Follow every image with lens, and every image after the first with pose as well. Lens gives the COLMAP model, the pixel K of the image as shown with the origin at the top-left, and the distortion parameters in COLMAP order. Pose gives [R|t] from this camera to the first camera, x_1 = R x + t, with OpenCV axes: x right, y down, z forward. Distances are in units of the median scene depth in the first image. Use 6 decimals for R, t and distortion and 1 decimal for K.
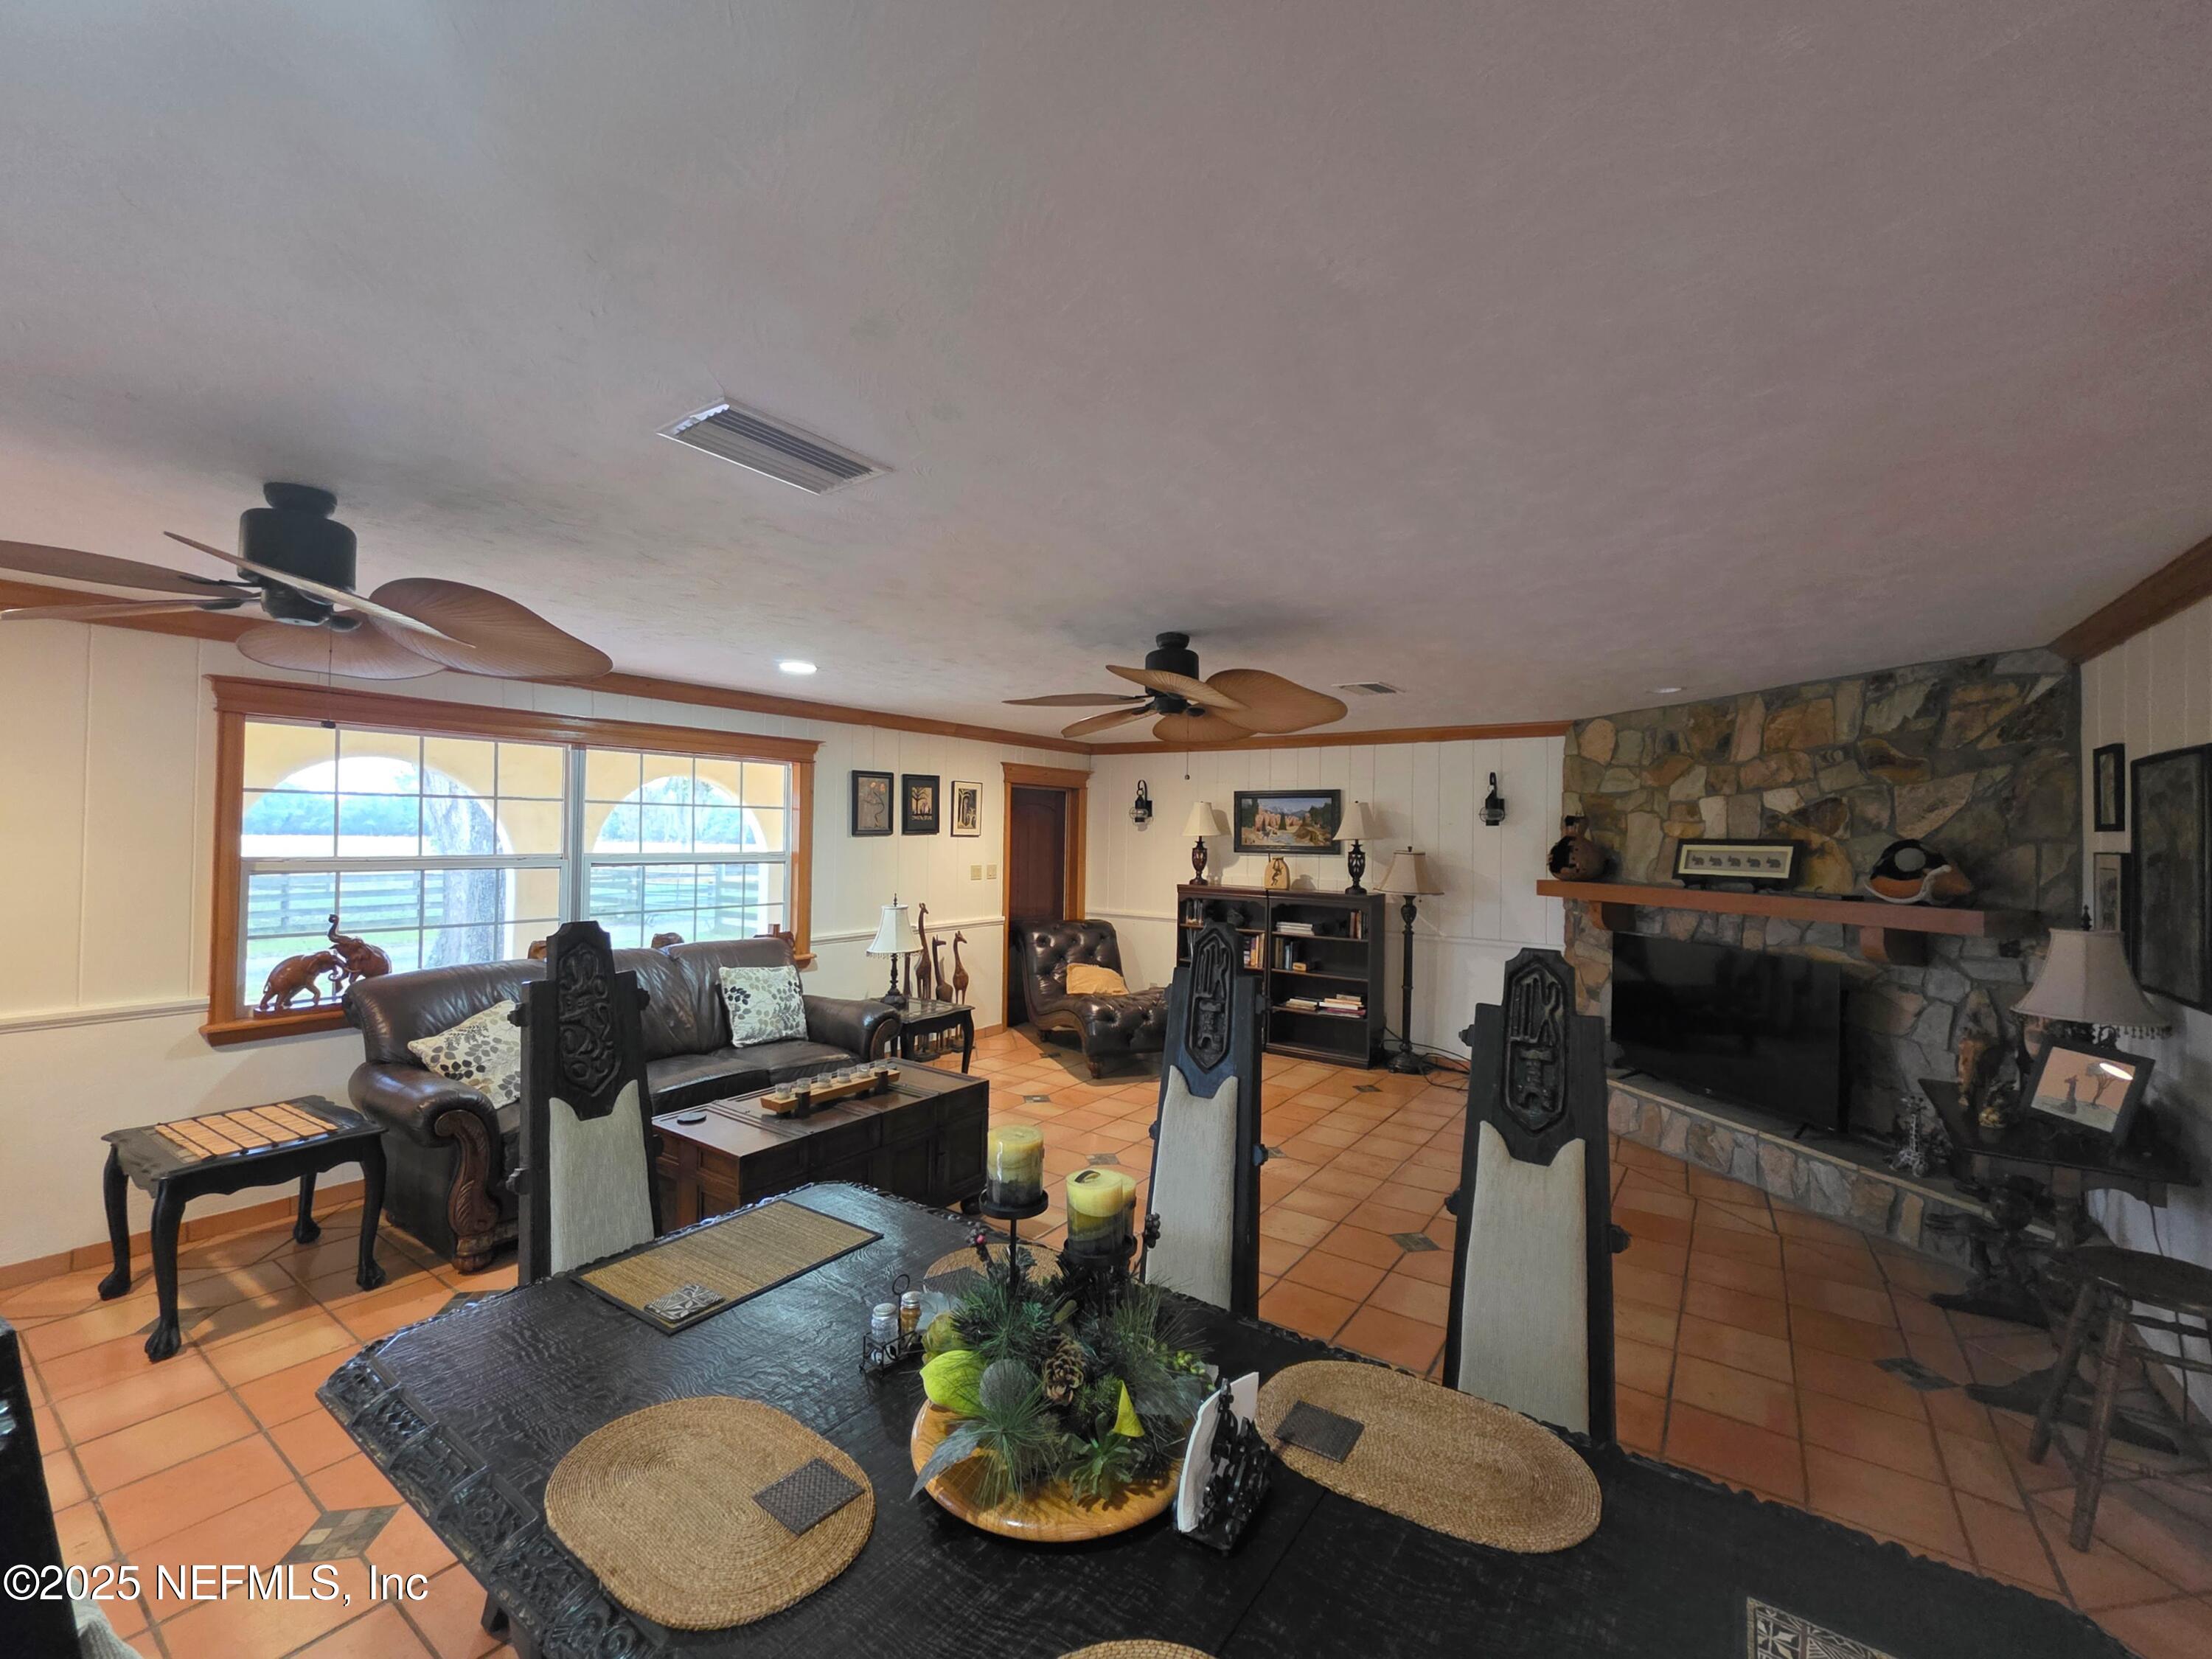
lens RADIAL K [[916.5, 0, 1103.1], [0, 916.5, 821.4], [0, 0, 1]] dist [-0.000203, 0.000005]
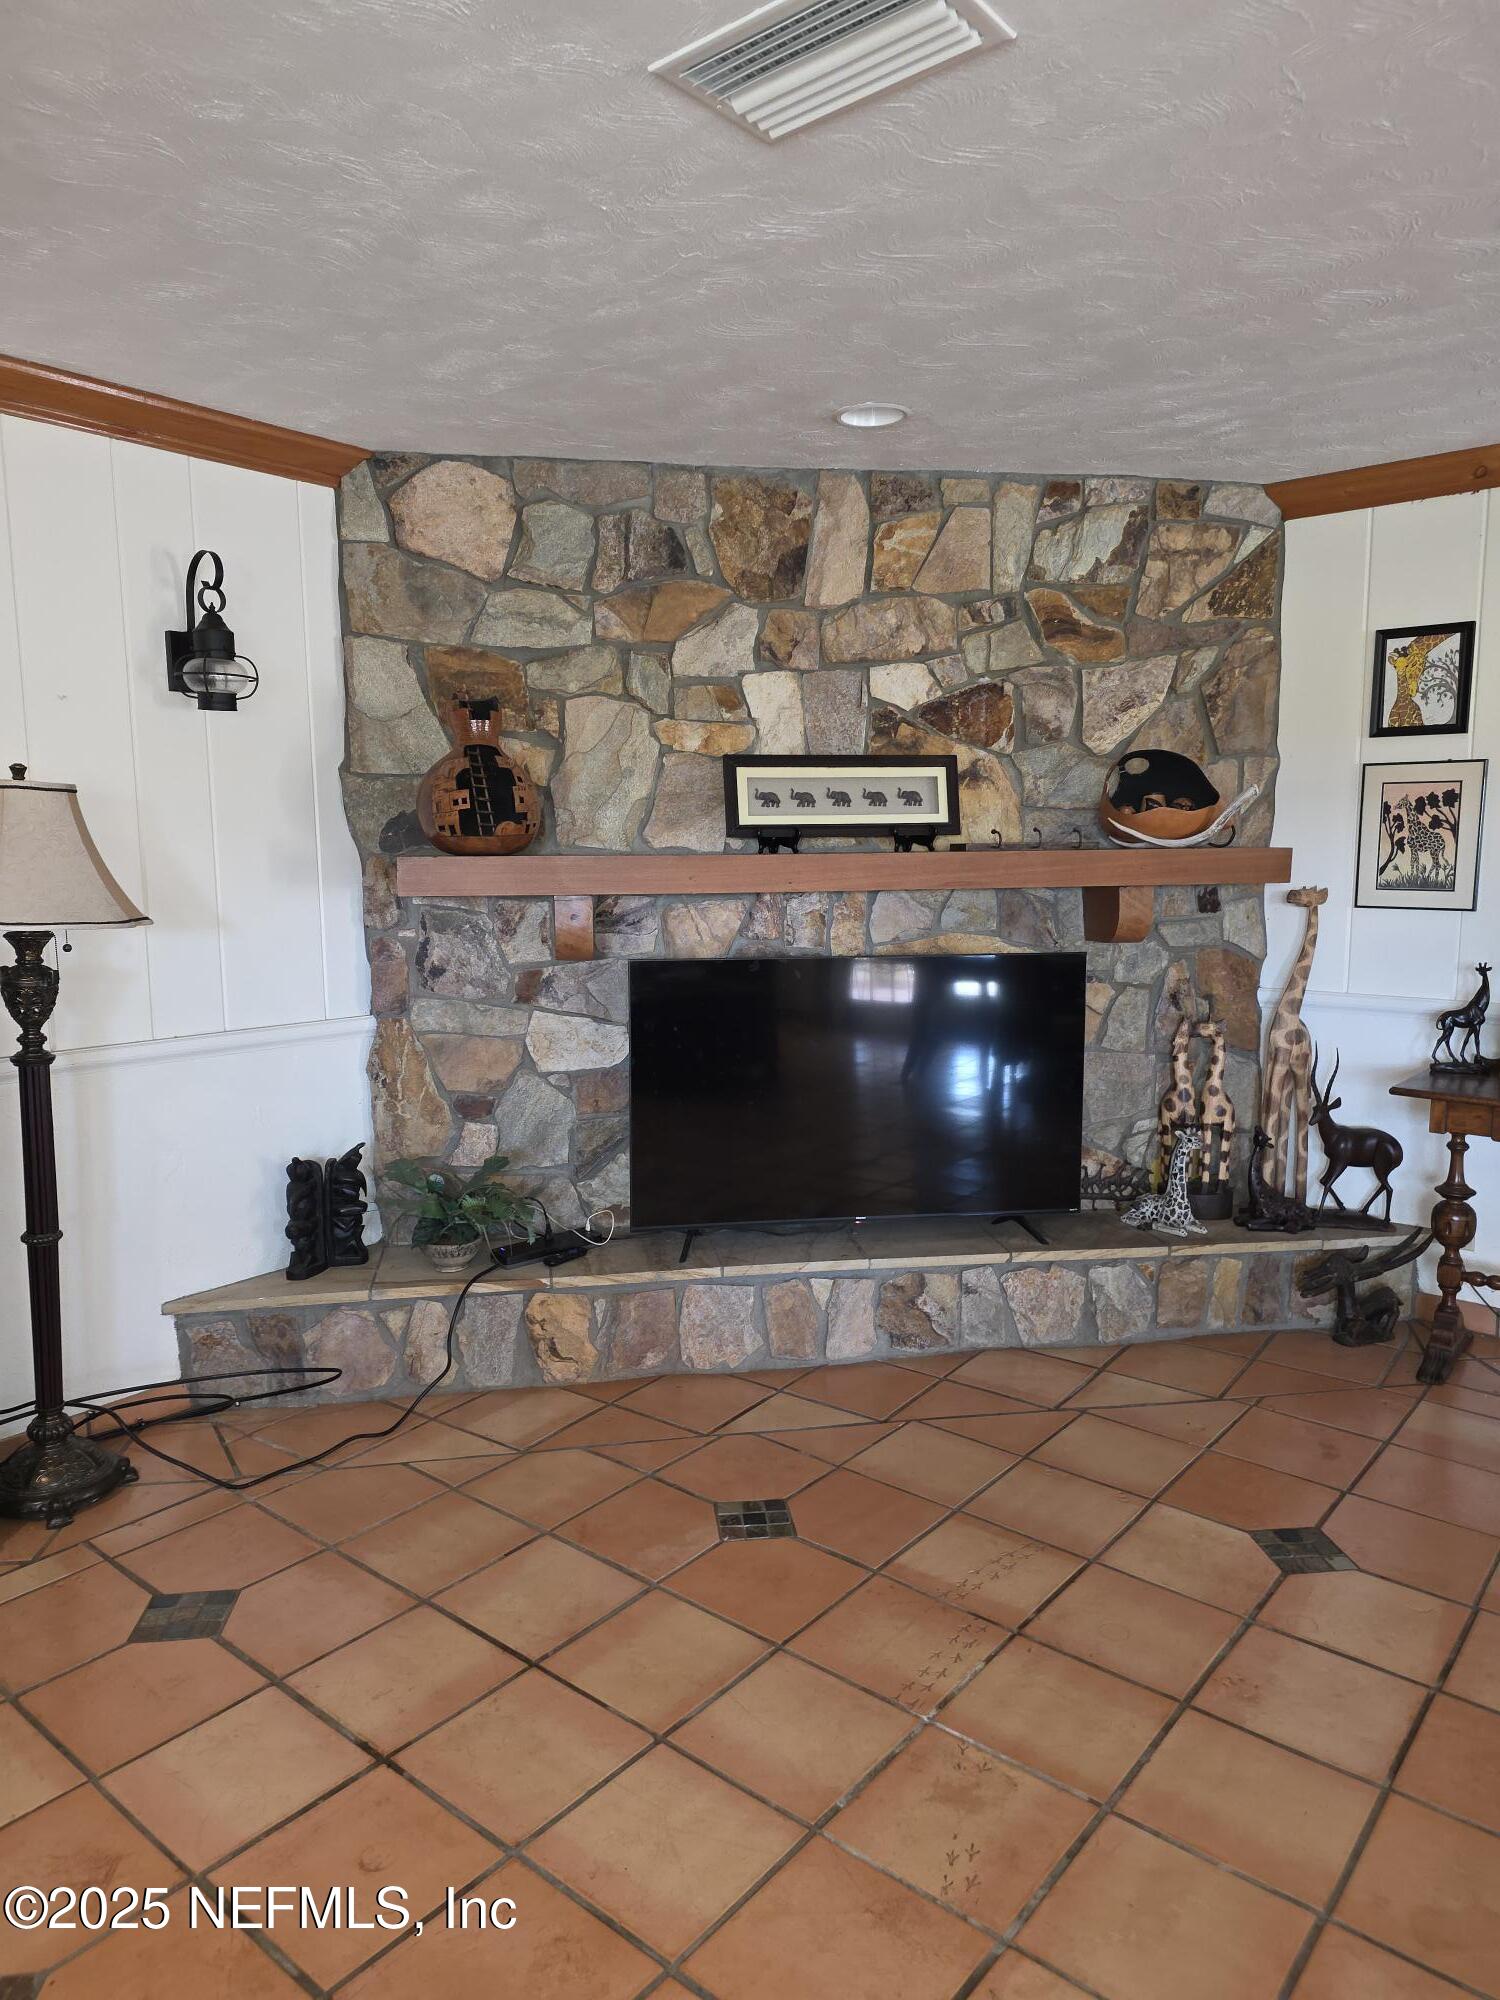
lens RADIAL K [[1308.4, 0, 751.5], [0, 1308.4, 1008.8], [0, 0, 1]] dist [0.125354, -0.181617]
pose [[0.085884, -0.145952, 0.985557, -0.106418], [-0.007747, 0.989084, 0.147150, 0.058595], [-0.996275, -0.020273, 0.083816, 1.077581]]
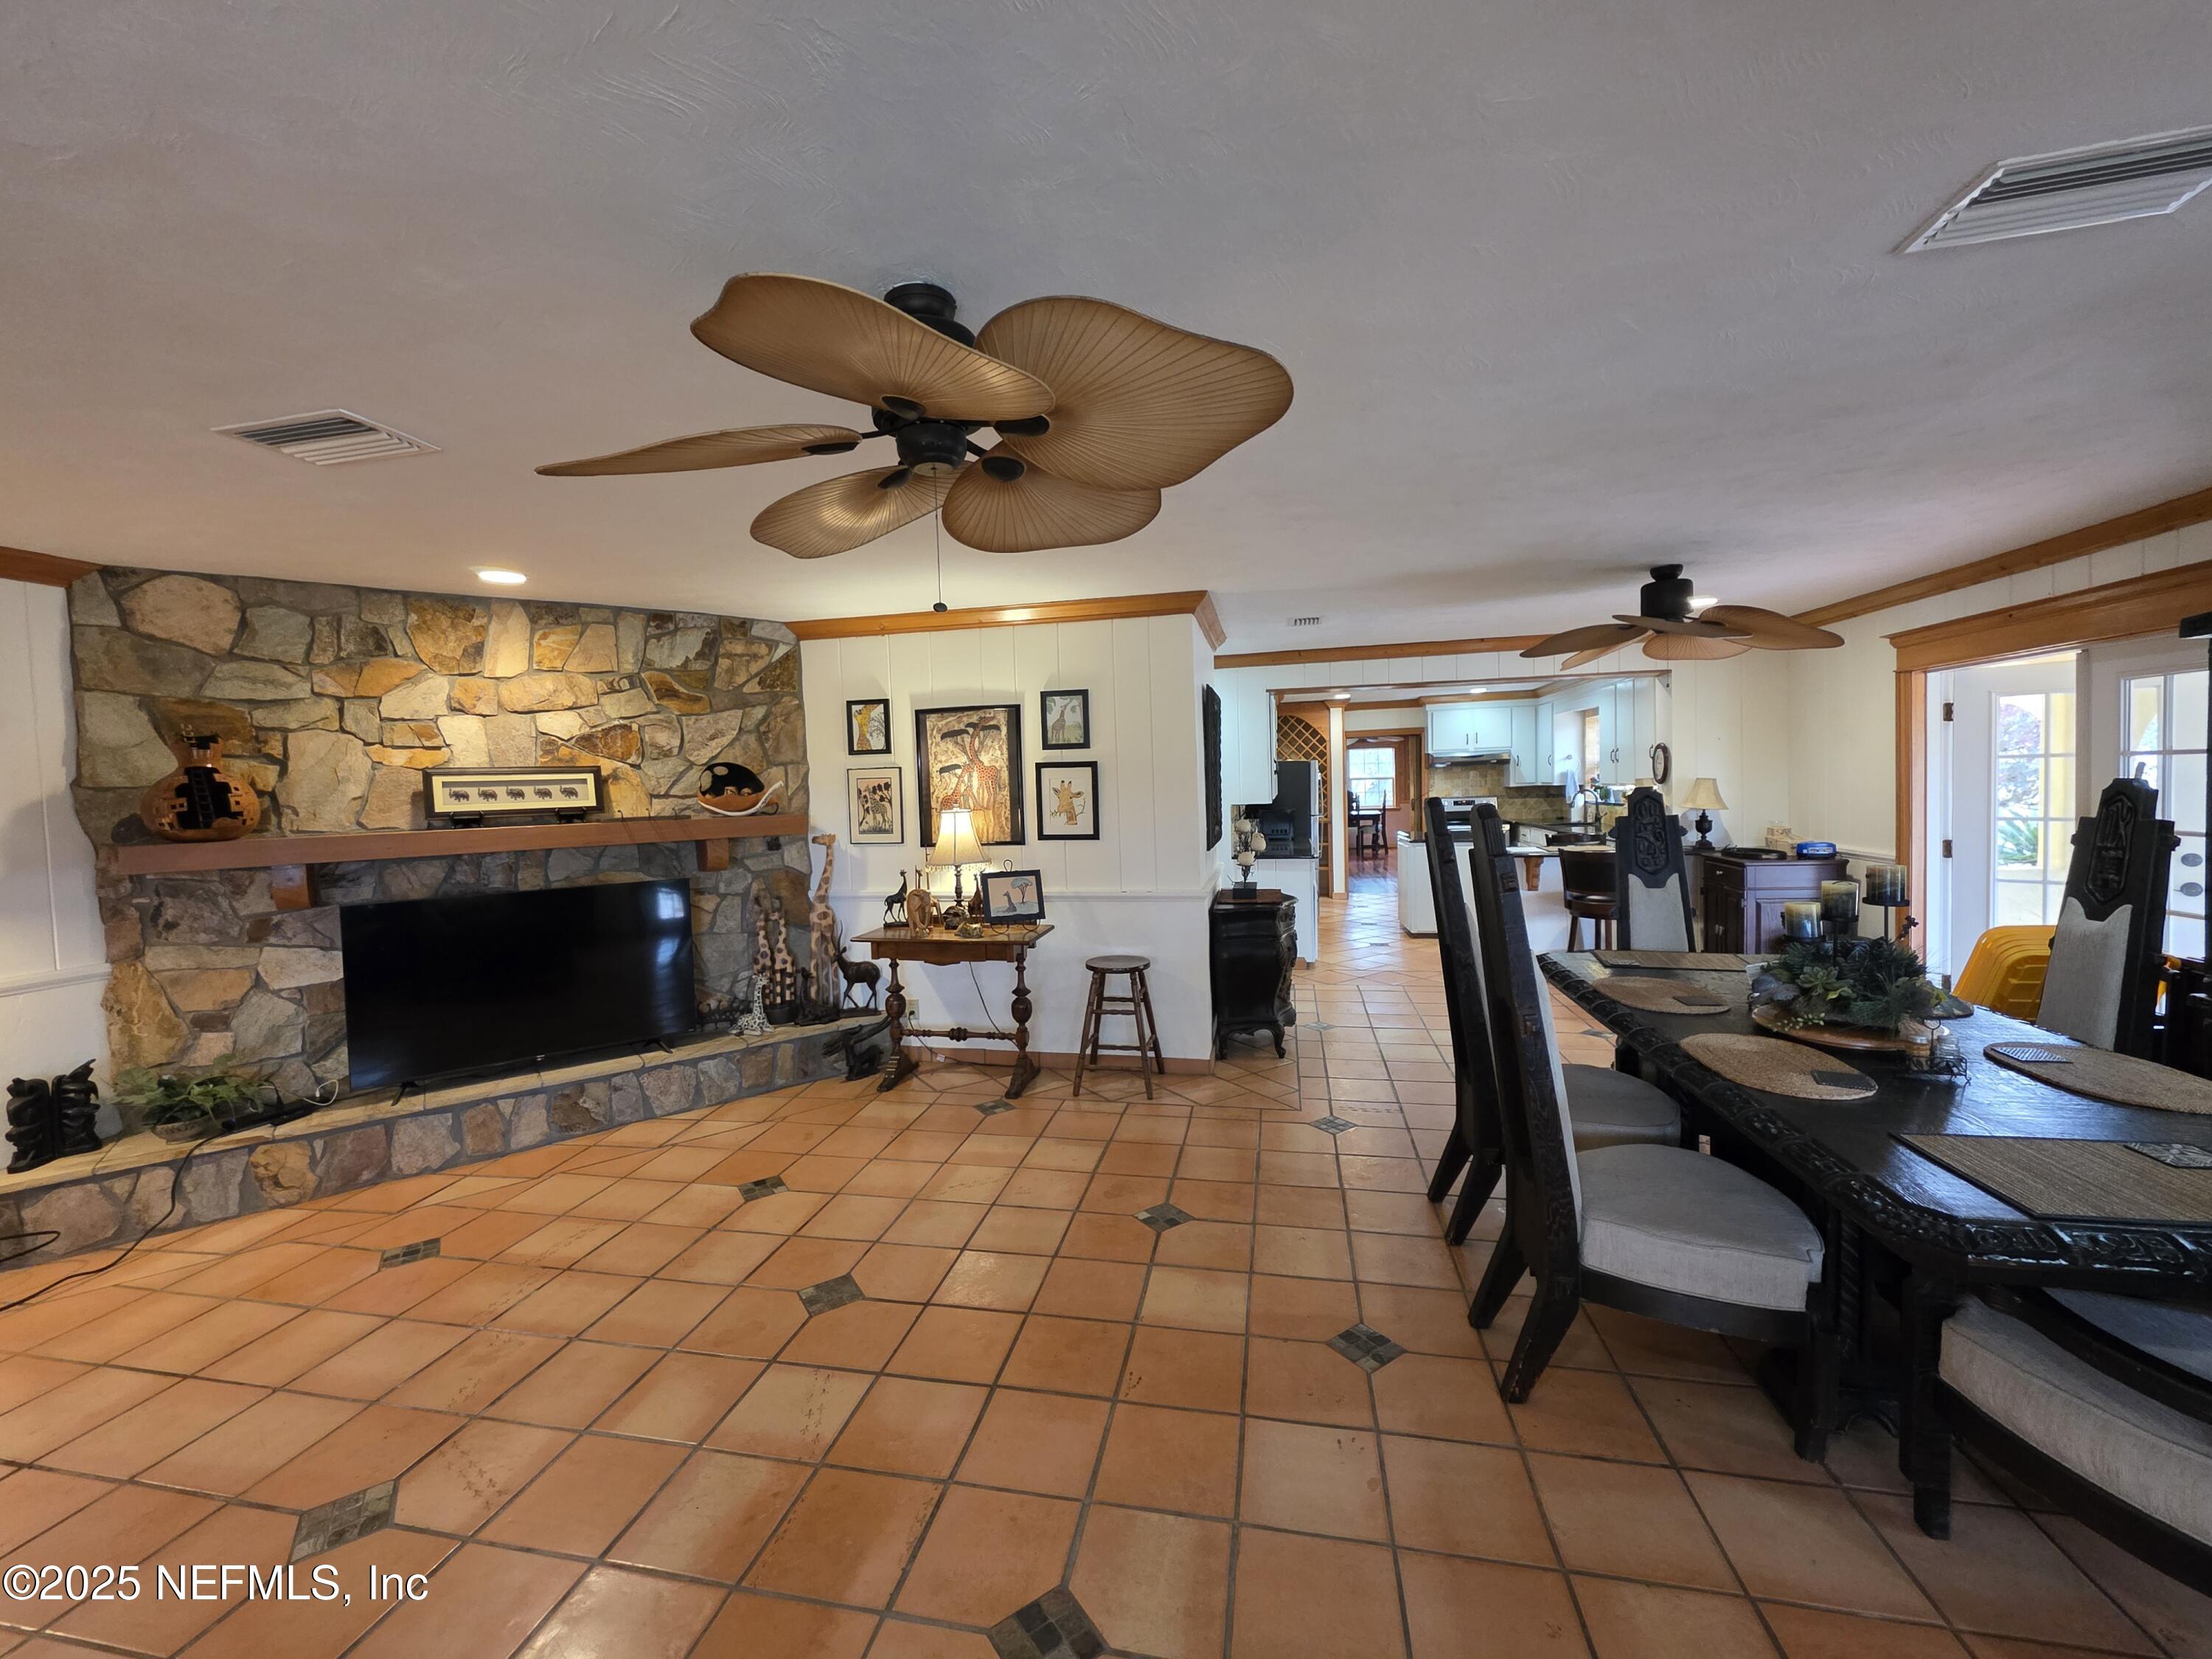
lens RADIAL K [[878.4, 0, 1094.3], [0, 878.4, 820.2], [0, 0, 1]] dist [0.000033, 0.000500]
pose [[-0.385109, -0.041936, 0.921918, -0.317209], [0.012031, 0.998654, 0.050452, 0.037815], [-0.922793, 0.030521, -0.384086, 0.891926]]
